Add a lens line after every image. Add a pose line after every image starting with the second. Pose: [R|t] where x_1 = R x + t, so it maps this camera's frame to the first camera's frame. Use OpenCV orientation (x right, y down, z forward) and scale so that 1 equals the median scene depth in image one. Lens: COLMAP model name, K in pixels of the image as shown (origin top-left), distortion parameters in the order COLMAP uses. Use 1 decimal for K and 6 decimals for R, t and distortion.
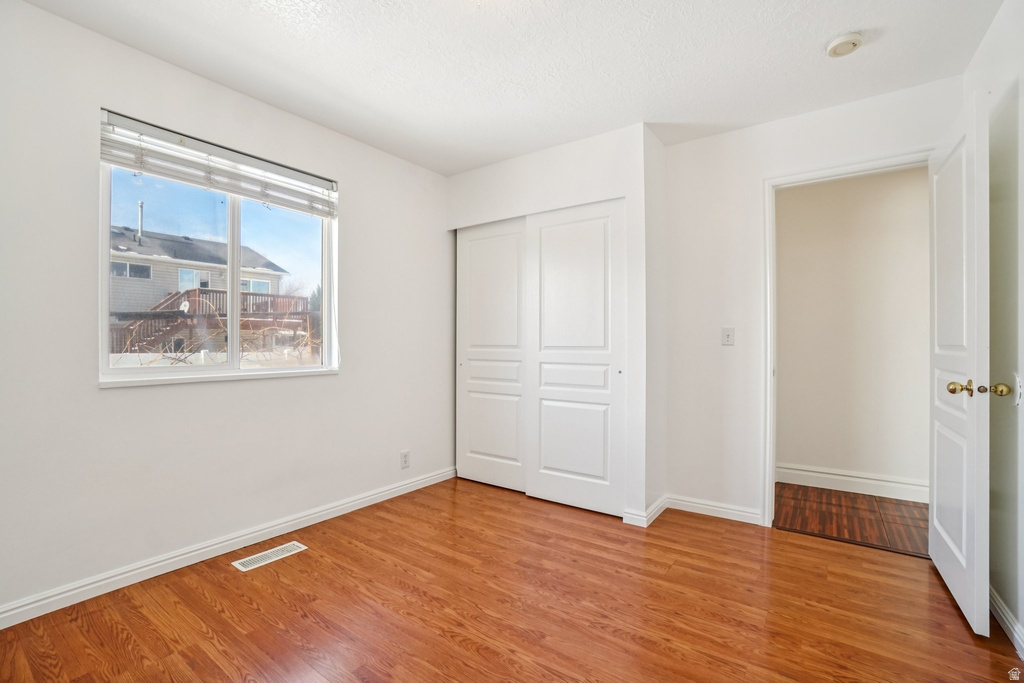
lens RADIAL K [[459.6, 0, 498.4], [0, 459.6, 344.5], [0, 0, 1]] dist [-0.066464, 0.023436]
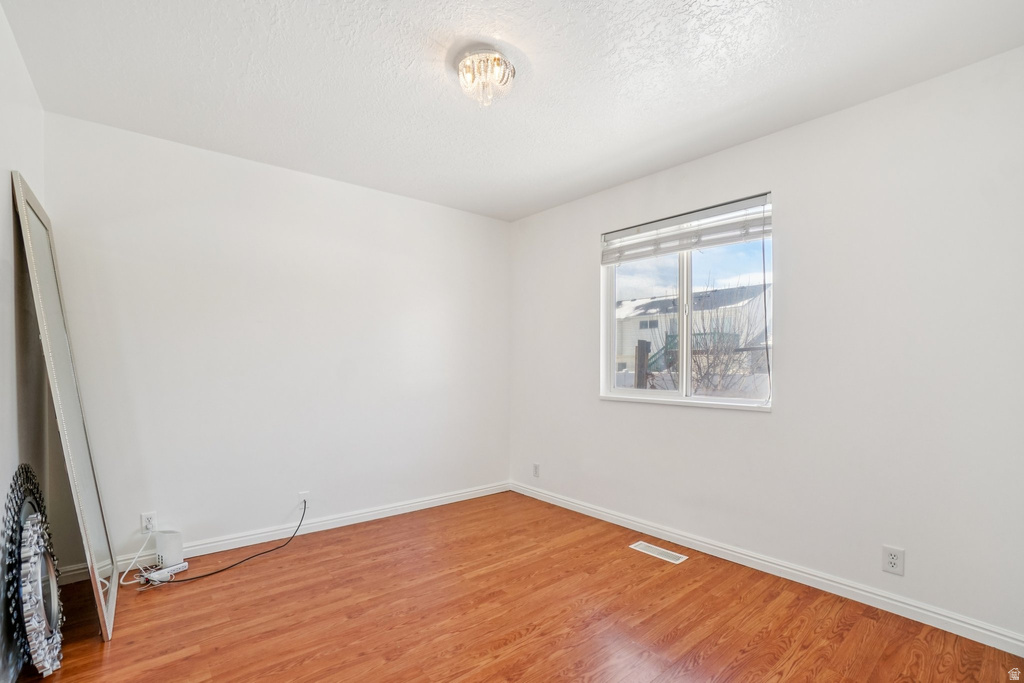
lens RADIAL K [[471.9, 0, 510.7], [0, 471.9, 369.1], [0, 0, 1]] dist [-0.038661, 0.025686]
pose [[-0.234376, 0.013700, -0.972050, 0.772640], [-0.003144, 0.999885, 0.014851, -0.035039], [0.972141, 0.006537, -0.234306, 0.878333]]
